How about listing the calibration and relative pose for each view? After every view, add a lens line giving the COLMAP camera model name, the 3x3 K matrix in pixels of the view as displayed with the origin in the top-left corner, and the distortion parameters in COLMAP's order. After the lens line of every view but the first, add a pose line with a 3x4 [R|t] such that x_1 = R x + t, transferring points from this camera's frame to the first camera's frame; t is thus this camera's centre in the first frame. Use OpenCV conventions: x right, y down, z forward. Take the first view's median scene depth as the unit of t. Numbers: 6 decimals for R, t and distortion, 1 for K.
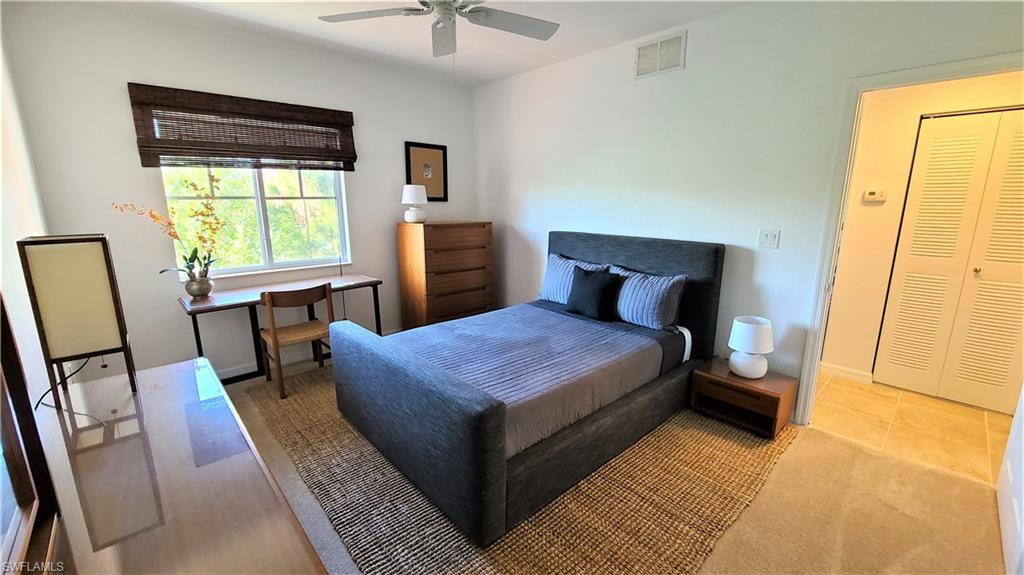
lens RADIAL K [[419.1, 0, 516.6], [0, 419.1, 285.4], [0, 0, 1]] dist [-0.000289, -0.003852]
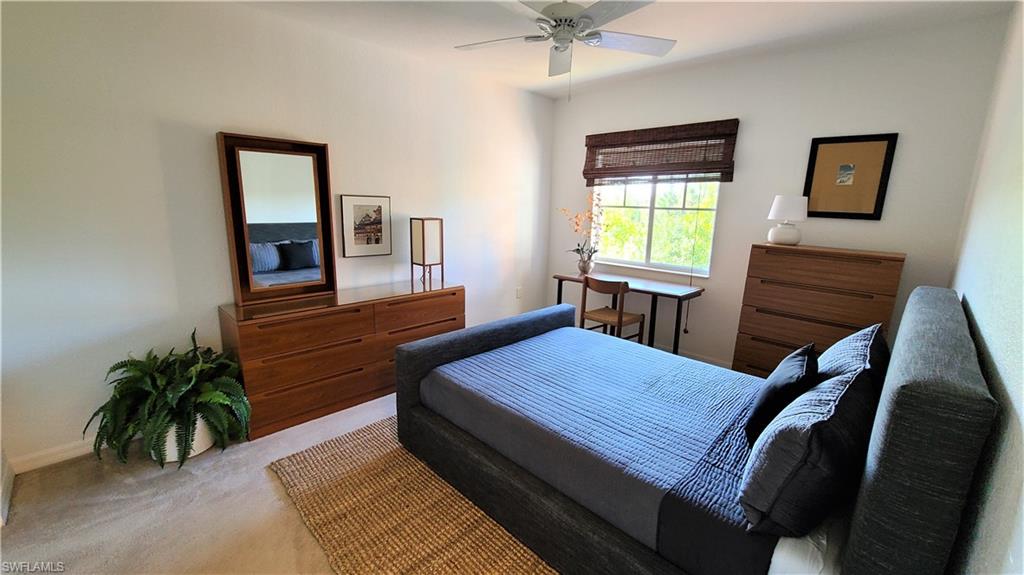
lens RADIAL K [[419.1, 0, 516.9], [0, 419.1, 288.2], [0, 0, 1]] dist [-0.000289, -0.003852]
pose [[0.042849, 0.203696, -0.978096, 0.618823], [-0.223133, 0.956218, 0.189364, -0.129212], [0.973846, 0.210131, 0.086425, 0.563699]]
